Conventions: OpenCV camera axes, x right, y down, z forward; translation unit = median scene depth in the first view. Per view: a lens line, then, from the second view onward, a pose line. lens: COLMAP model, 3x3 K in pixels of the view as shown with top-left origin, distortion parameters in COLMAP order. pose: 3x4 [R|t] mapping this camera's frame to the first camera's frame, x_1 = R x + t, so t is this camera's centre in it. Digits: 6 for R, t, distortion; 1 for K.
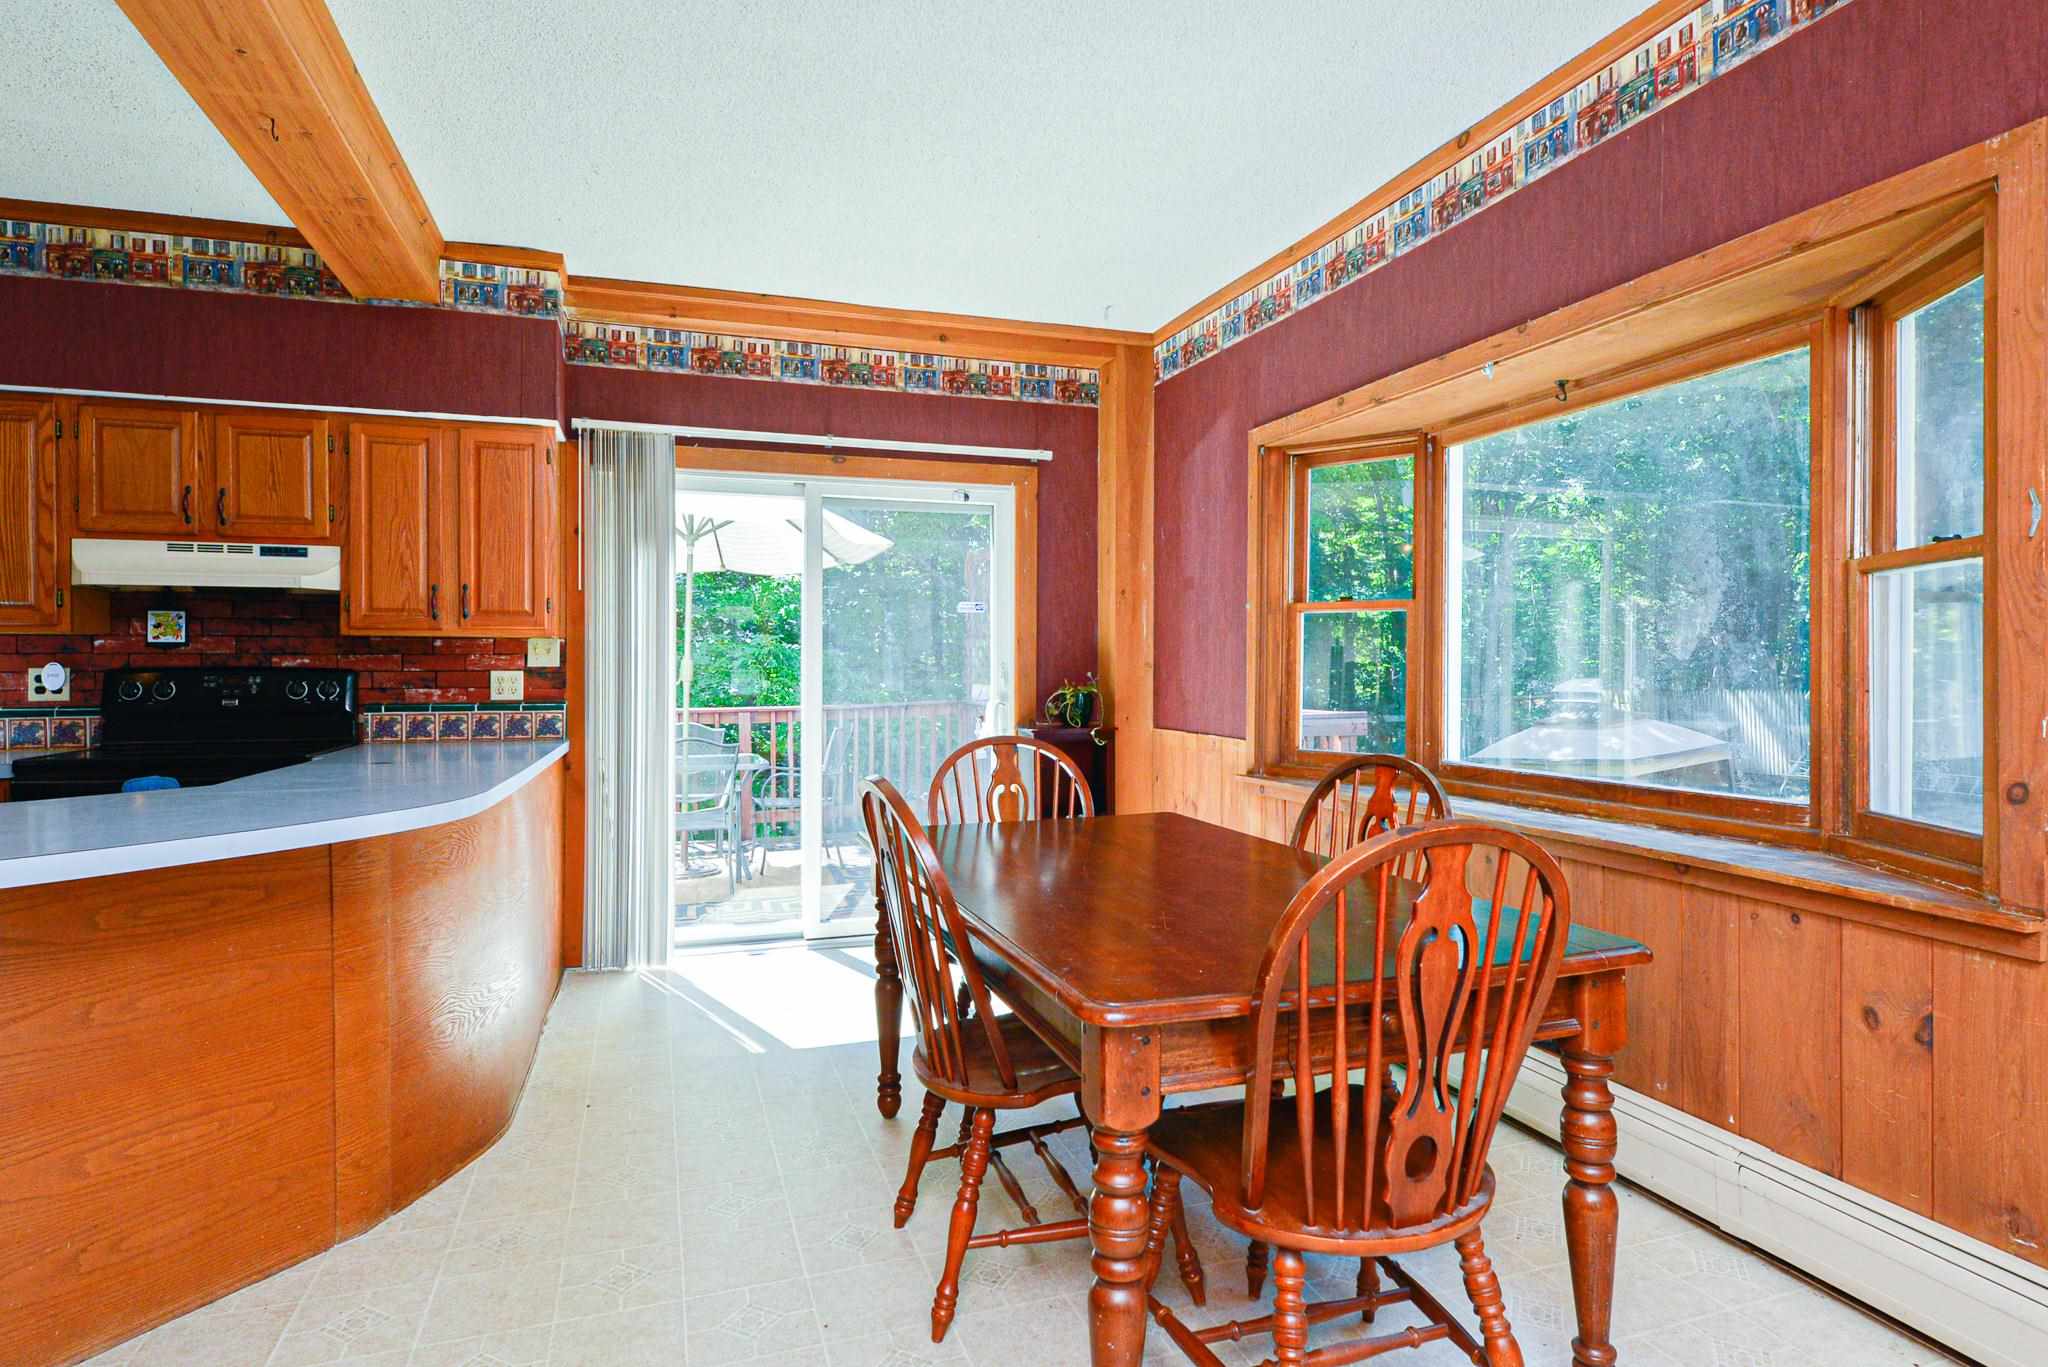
lens RADIAL K [[1090.9, 0, 1013.0], [0, 1090.9, 666.6], [0, 0, 1]] dist [0.001742, 0.000869]
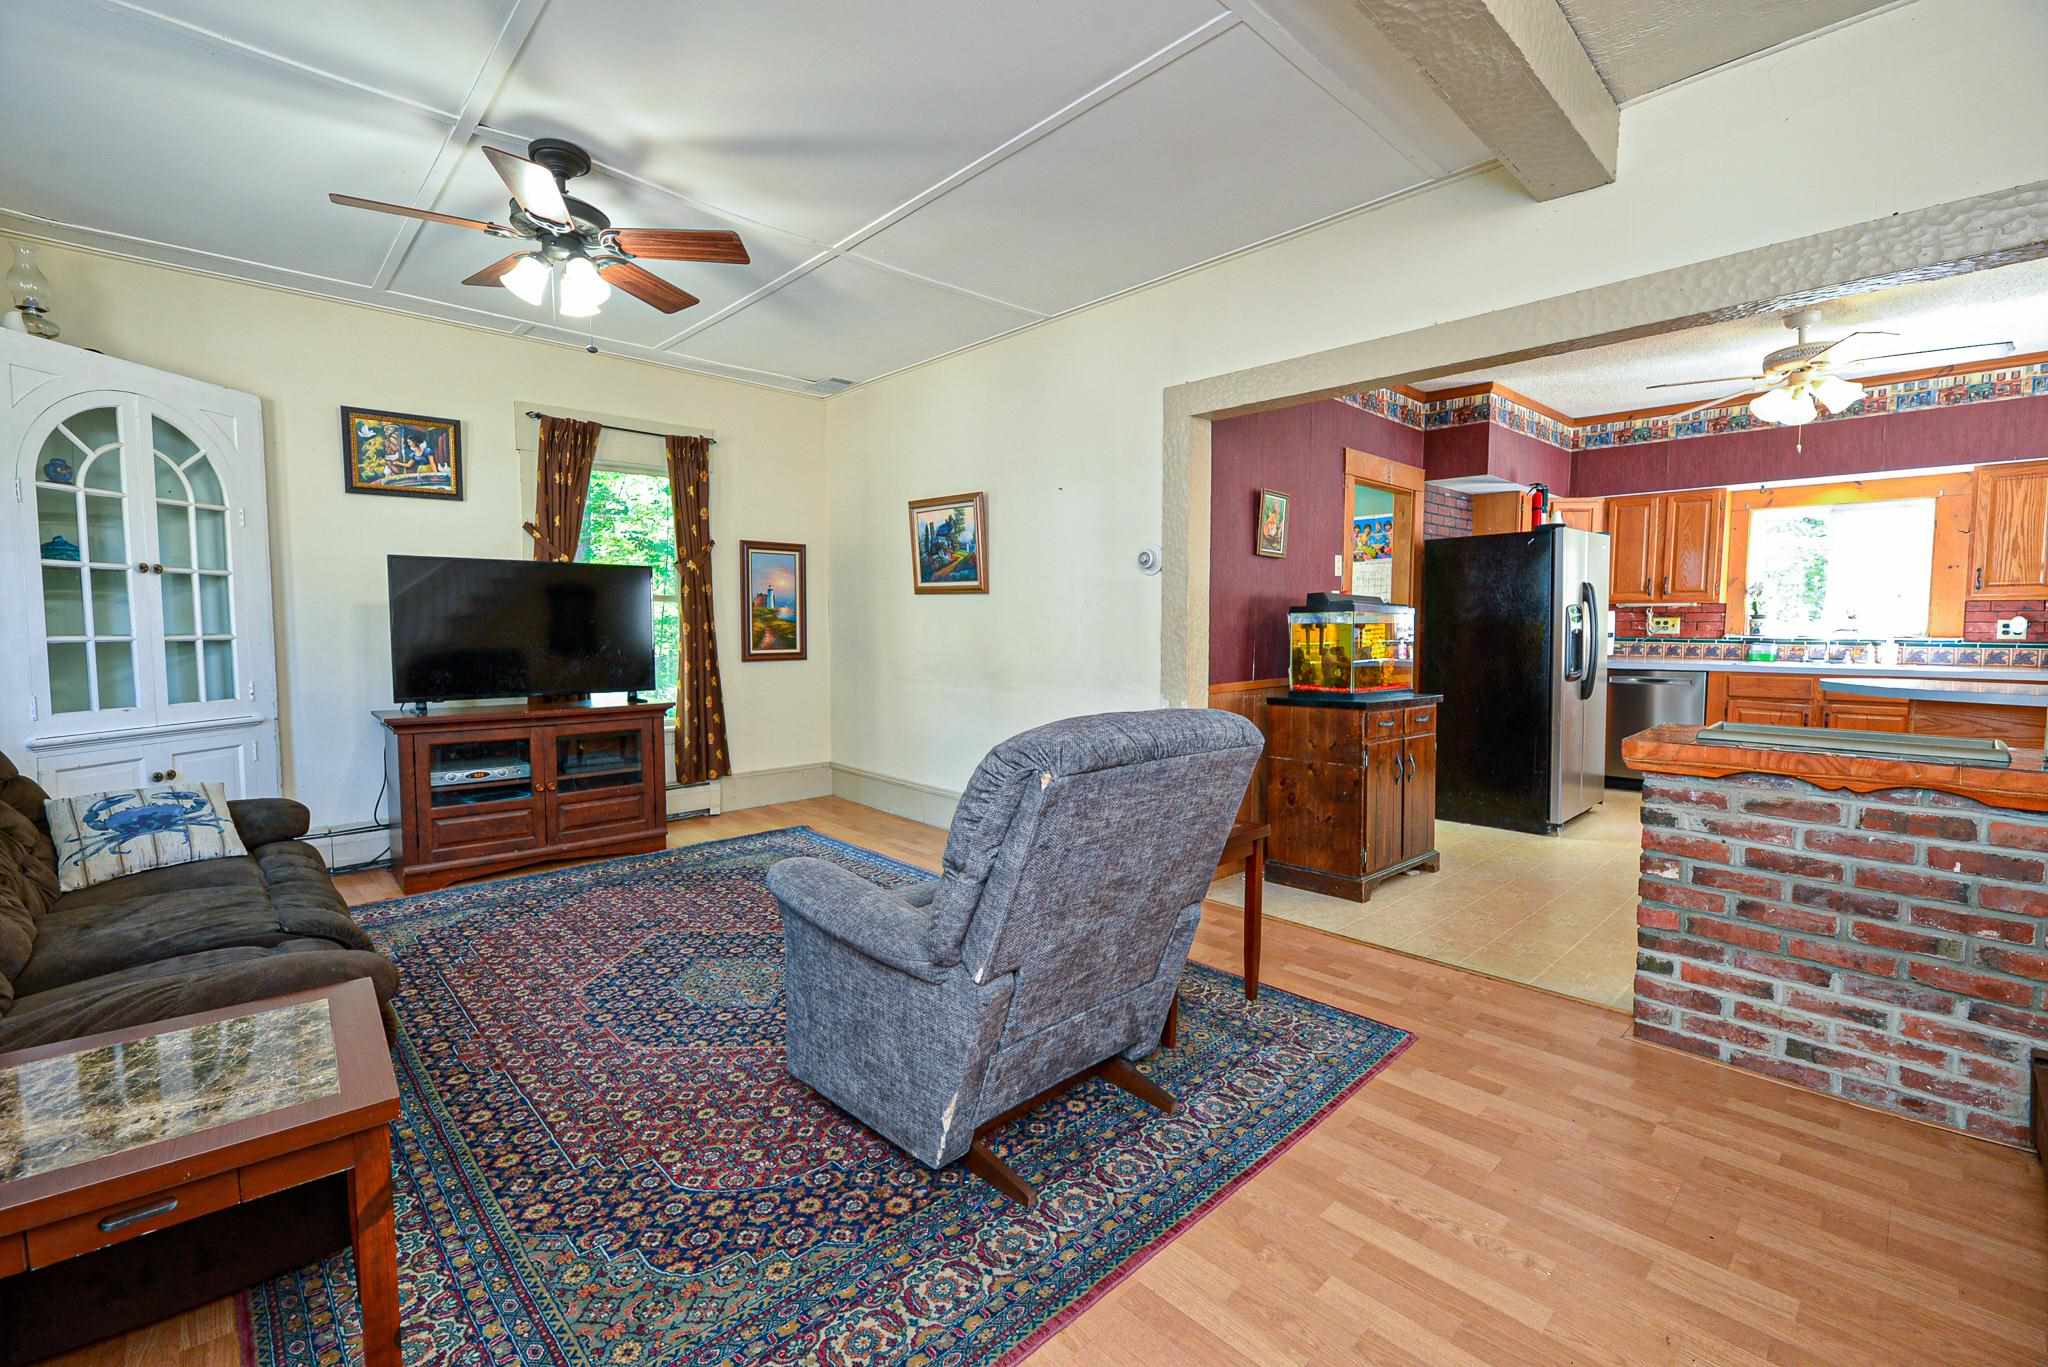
lens RADIAL K [[869.3, 0, 1006.3], [0, 869.3, 683.7], [0, 0, 1]] dist [-0.004125, -0.000709]
pose [[0.403070, 0.069890, -0.912497, -0.258832], [0.003507, 0.996954, 0.077908, -0.008814], [0.915163, -0.034603, 0.401597, -0.908174]]
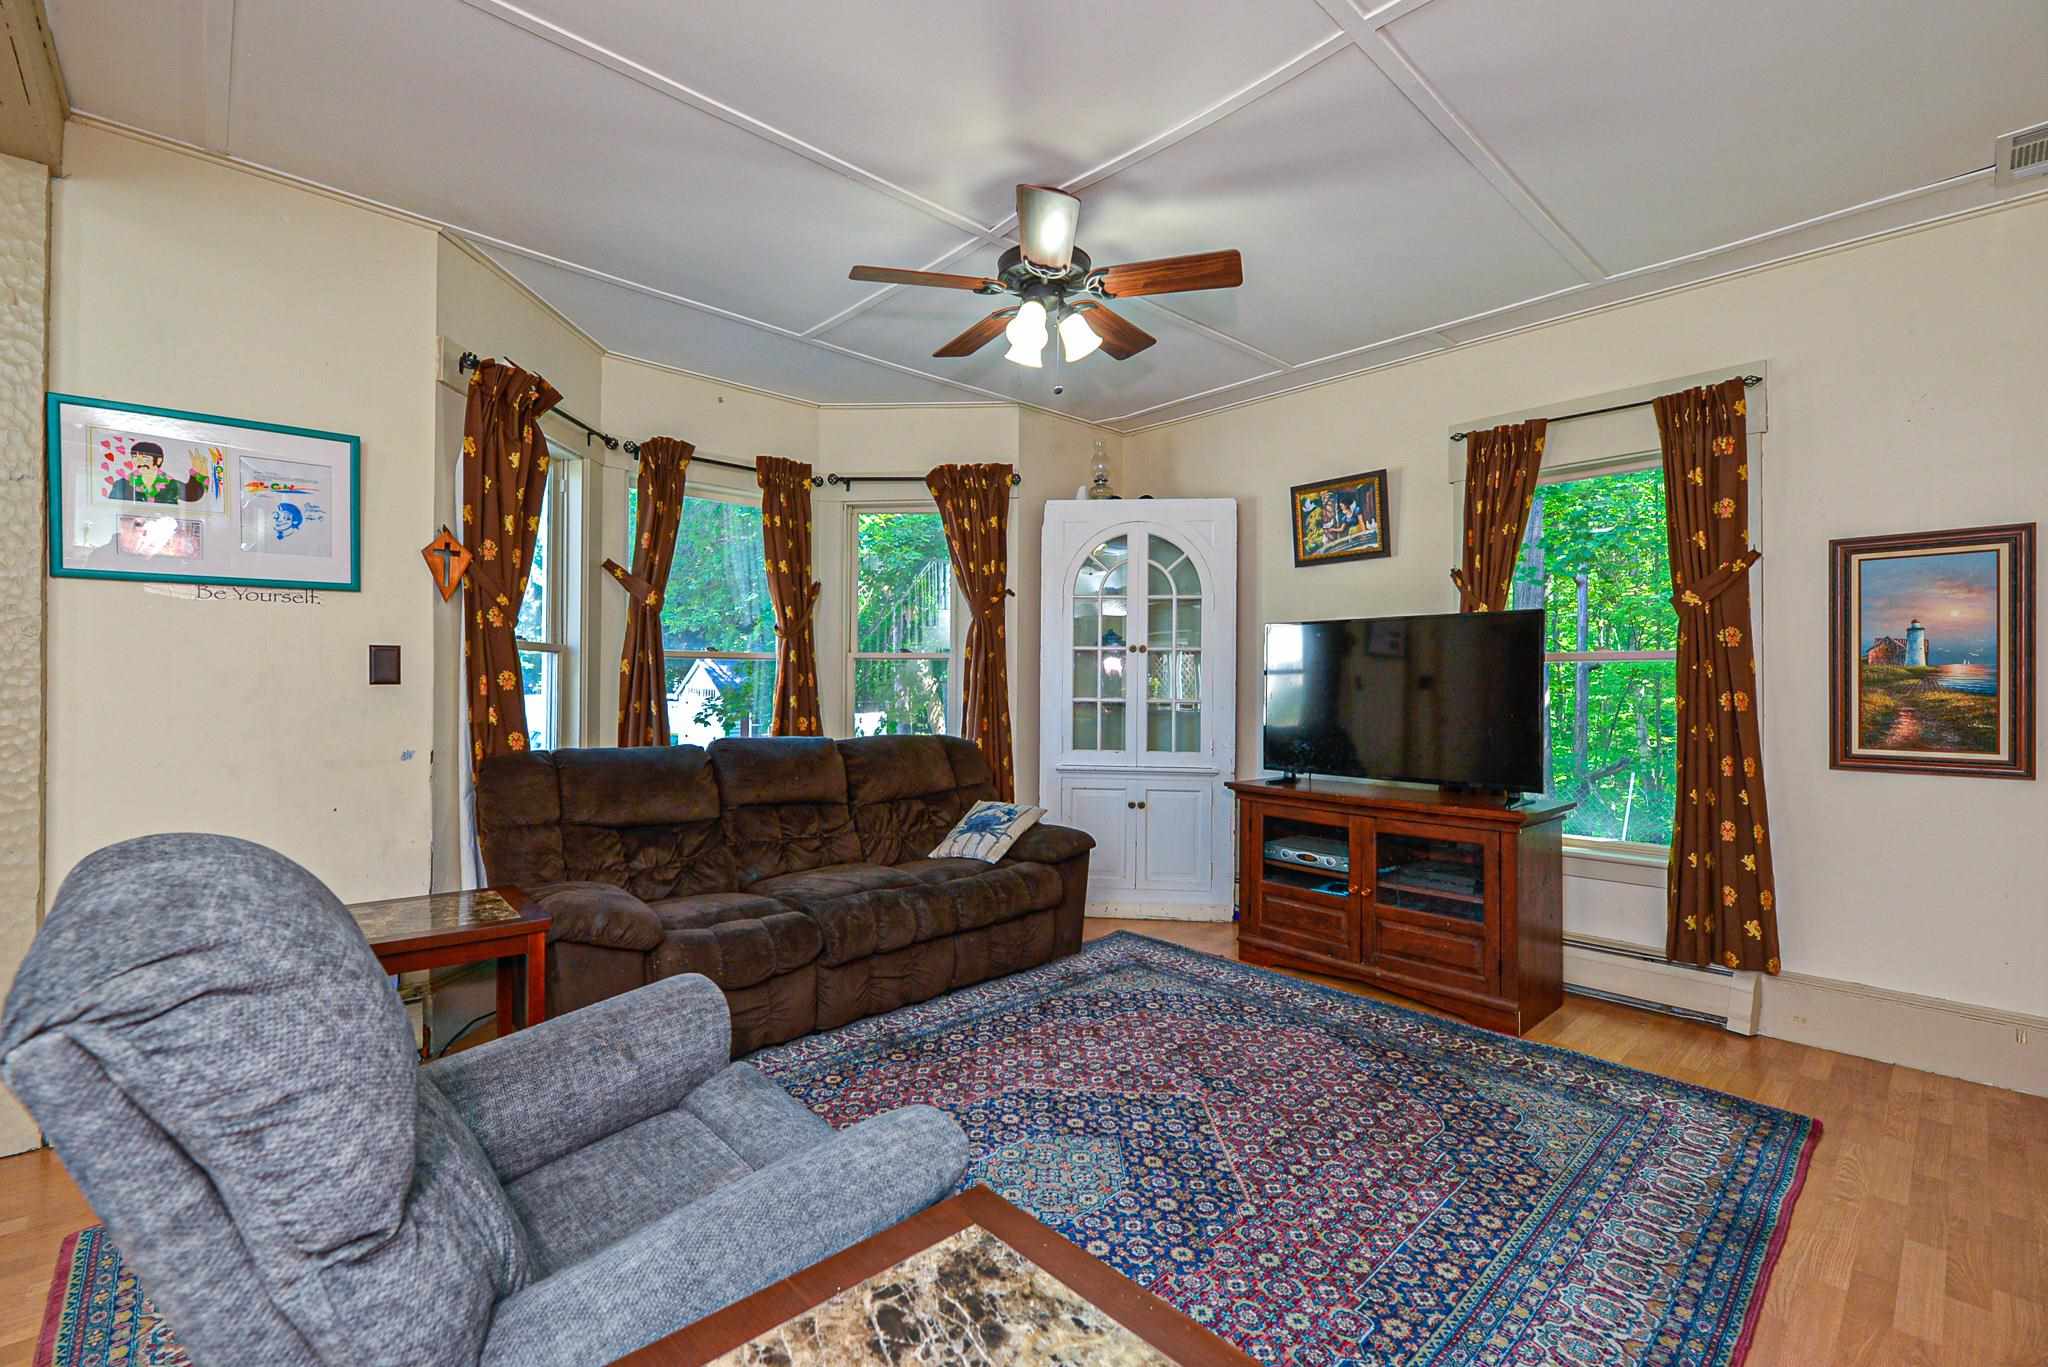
lens RADIAL K [[869.3, 0, 1006.3], [0, 869.3, 683.7], [0, 0, 1]] dist [-0.004125, -0.000709]
pose [[-0.917084, -0.001708, -0.398690, -0.767866], [0.001091, 0.999976, -0.006794, -0.004422], [0.398692, -0.006666, -0.917061, -0.344702]]
